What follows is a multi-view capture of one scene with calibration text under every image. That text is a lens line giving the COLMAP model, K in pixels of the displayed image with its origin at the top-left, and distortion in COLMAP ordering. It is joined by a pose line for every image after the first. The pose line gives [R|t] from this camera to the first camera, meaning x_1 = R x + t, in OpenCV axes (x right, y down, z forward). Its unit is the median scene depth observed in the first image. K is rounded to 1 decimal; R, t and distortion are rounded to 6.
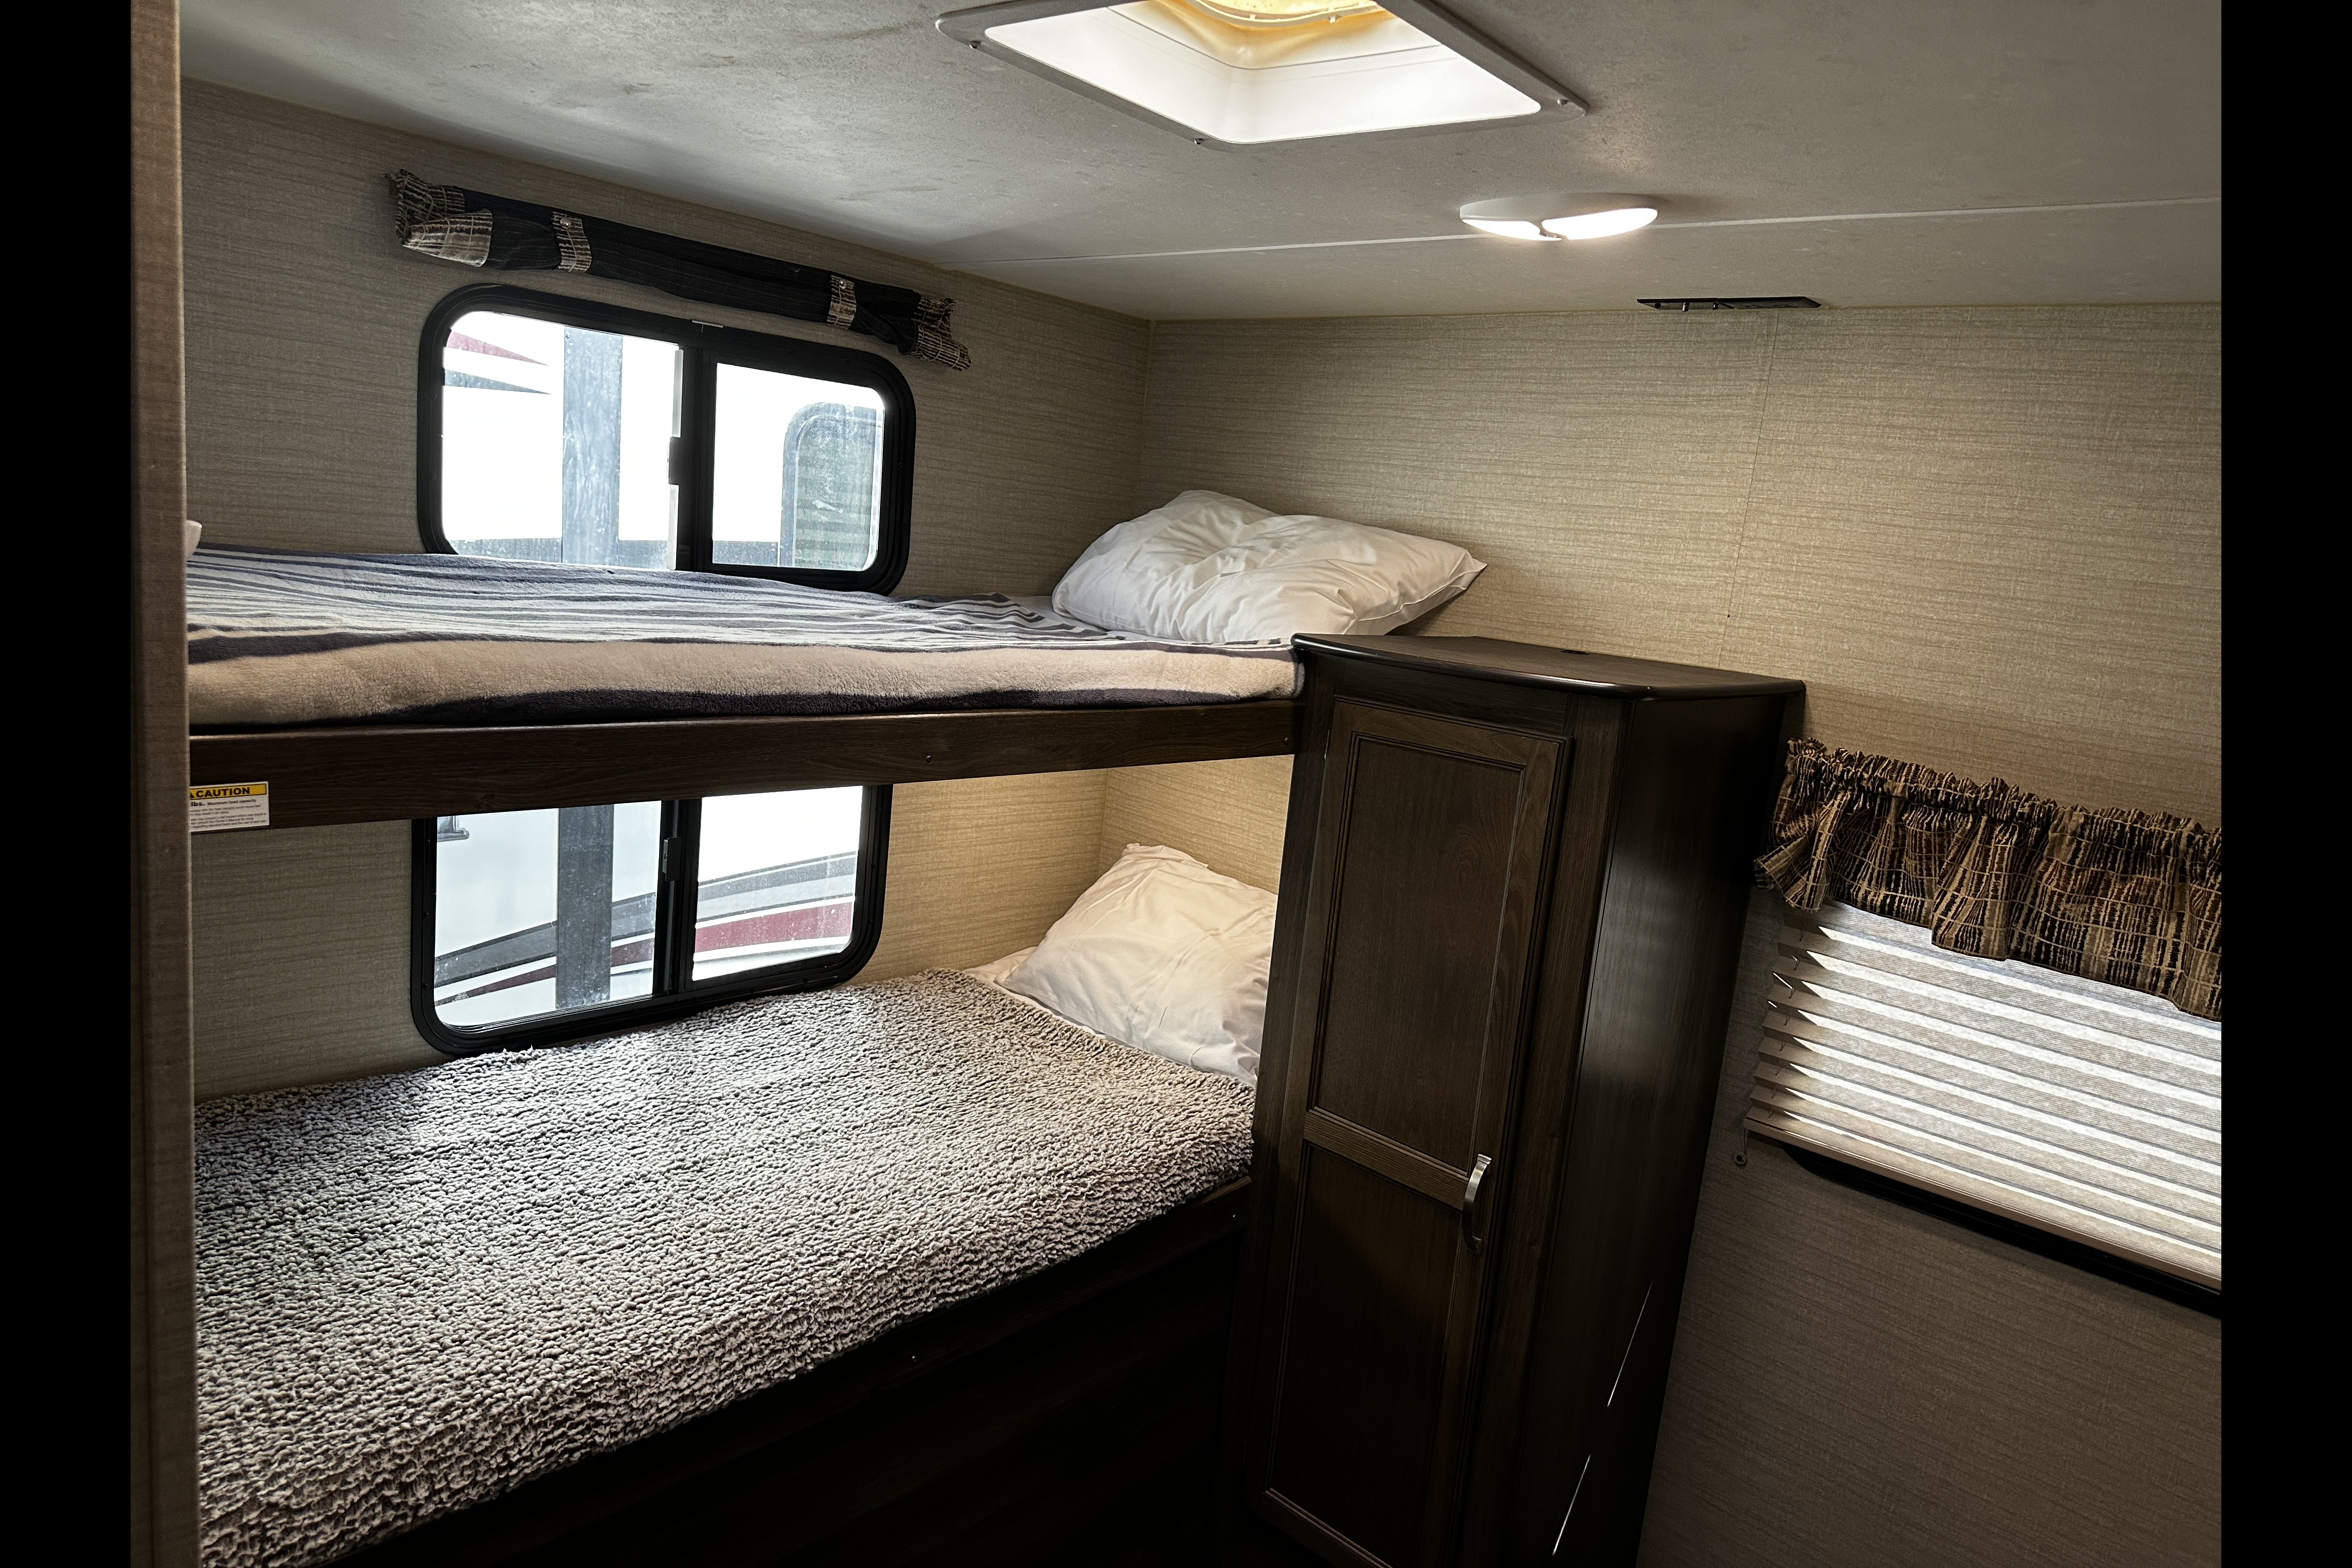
lens RADIAL K [[1451.2, 0, 1177.2], [0, 1451.2, 780.4], [0, 0, 1]] dist [0.006311, -0.004368]
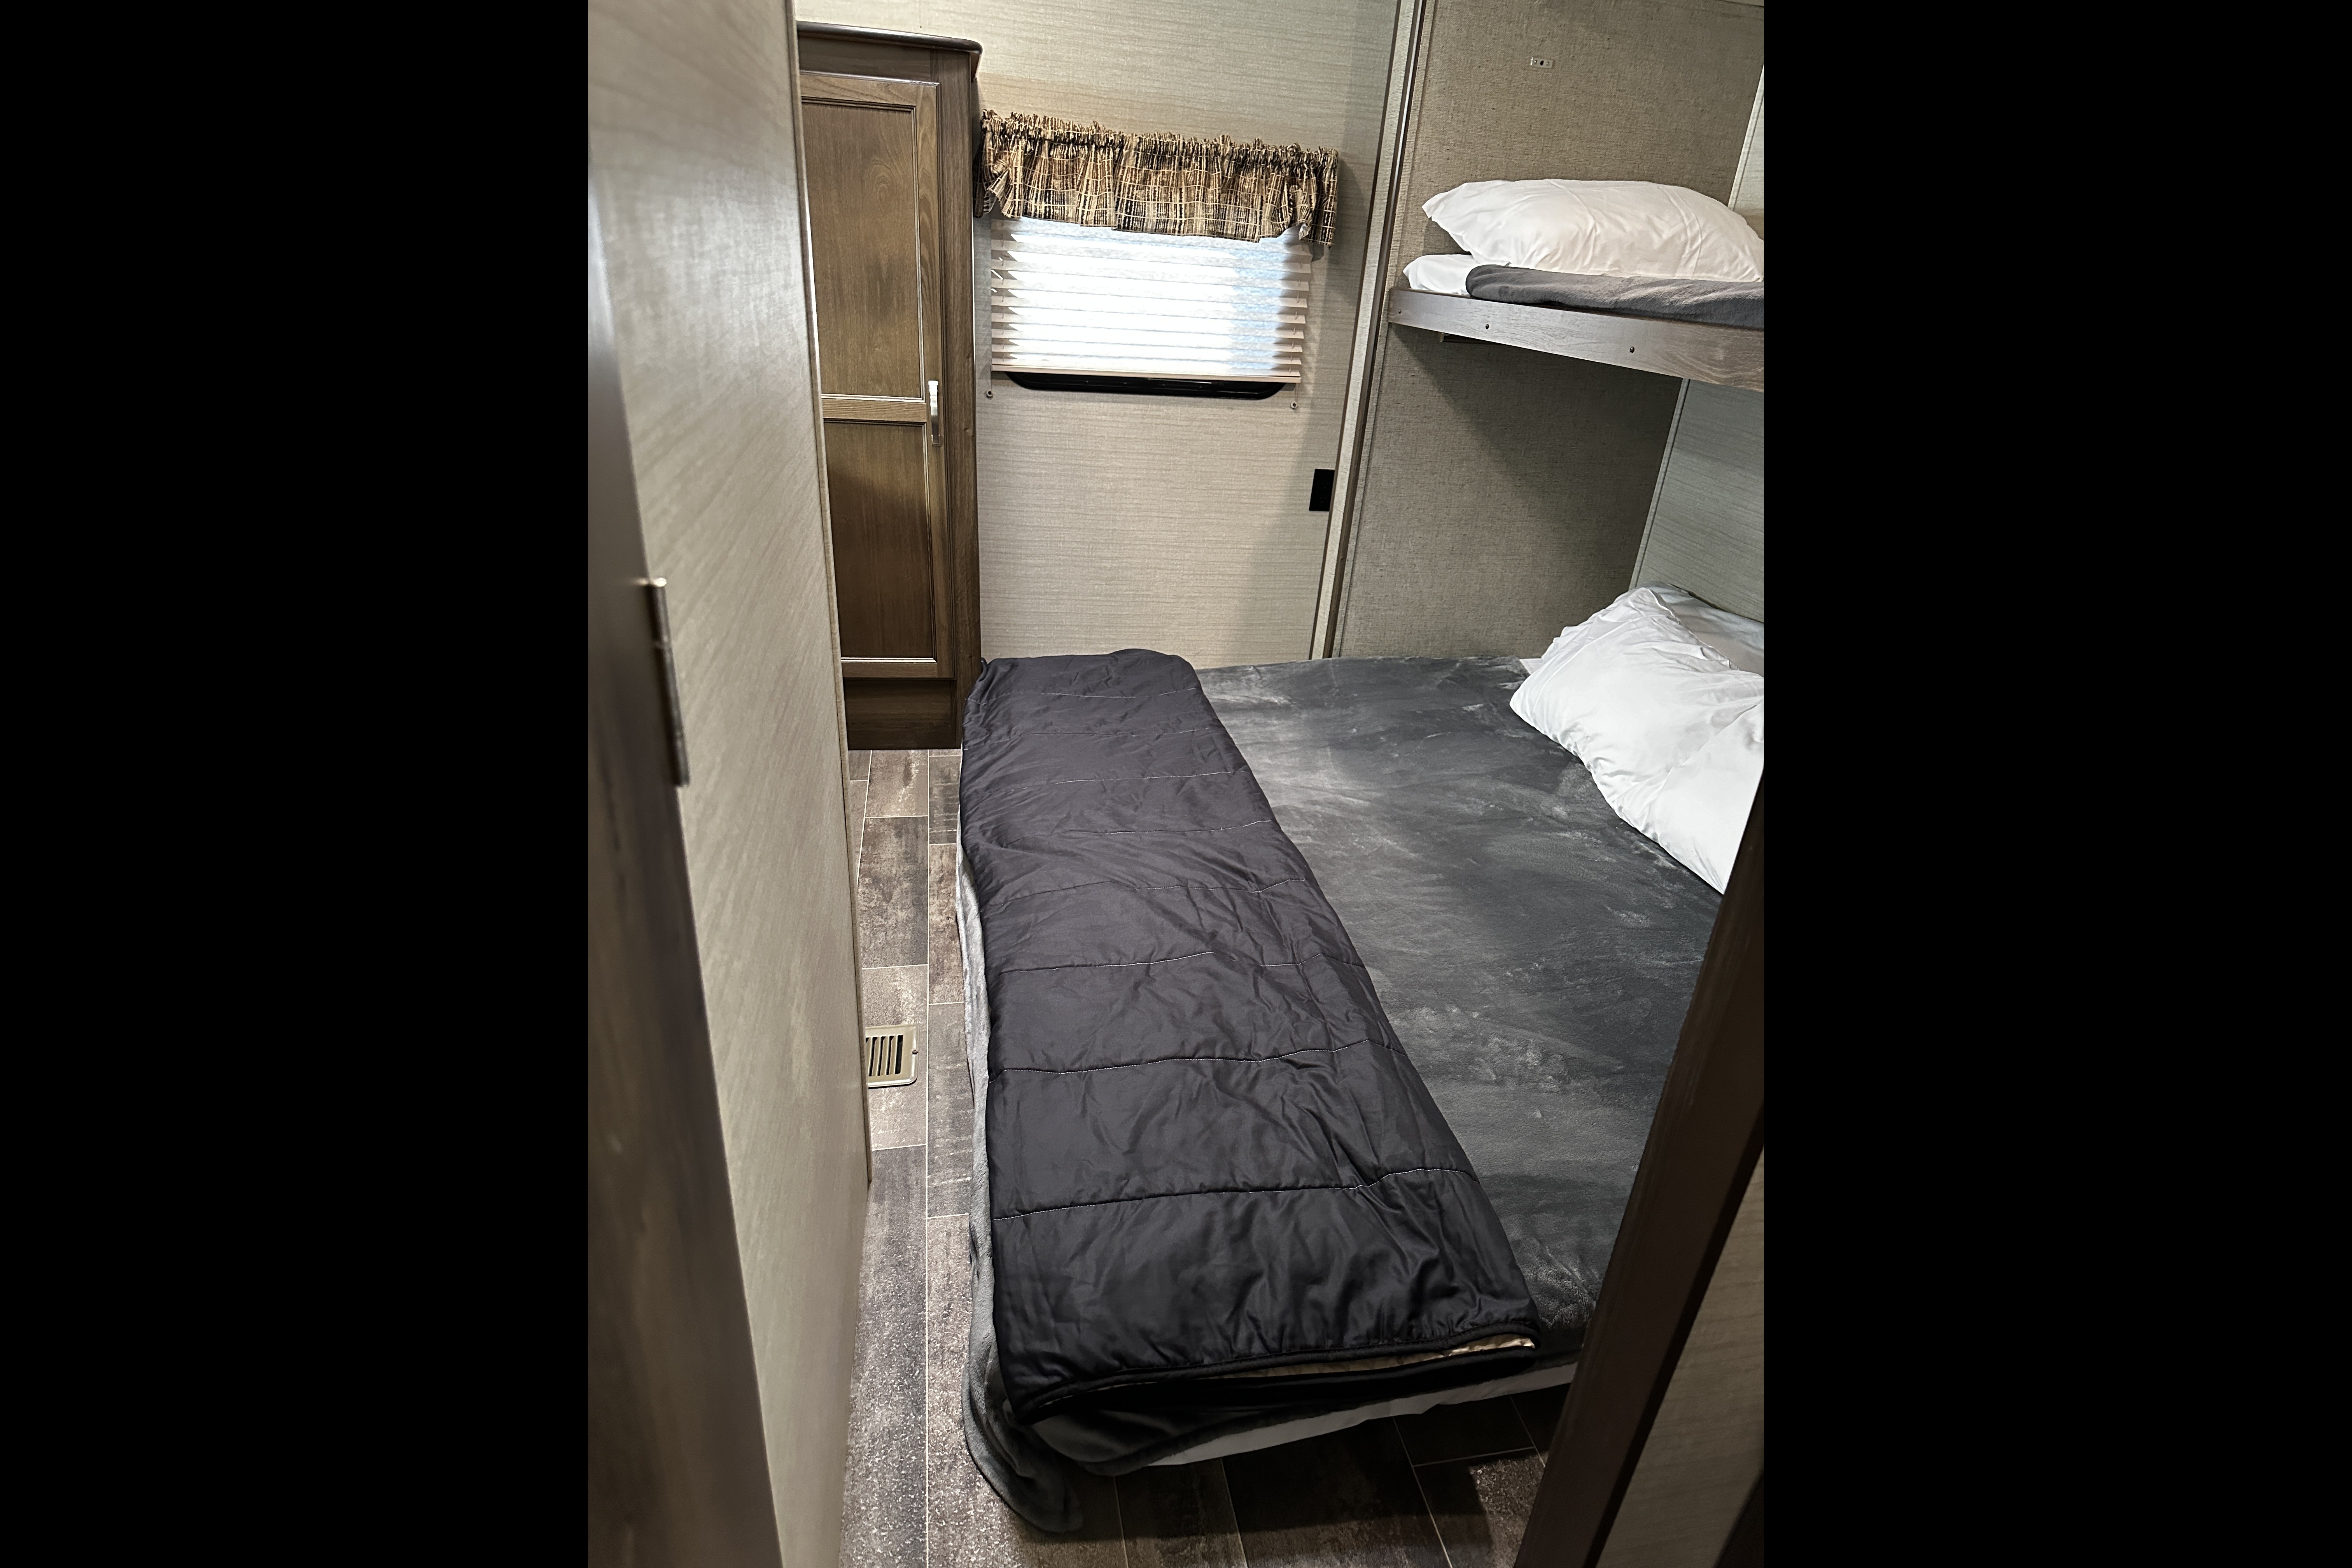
lens RADIAL K [[1090.6, 0, 1161.7], [0, 1090.6, 786.4], [0, 0, 1]] dist [-0.022376, -0.000710]
pose [[0.604718, -0.418352, 0.677715, -0.645742], [0.134543, 0.892361, 0.430802, 0.166433], [-0.784993, -0.169332, 0.595914, -0.023708]]
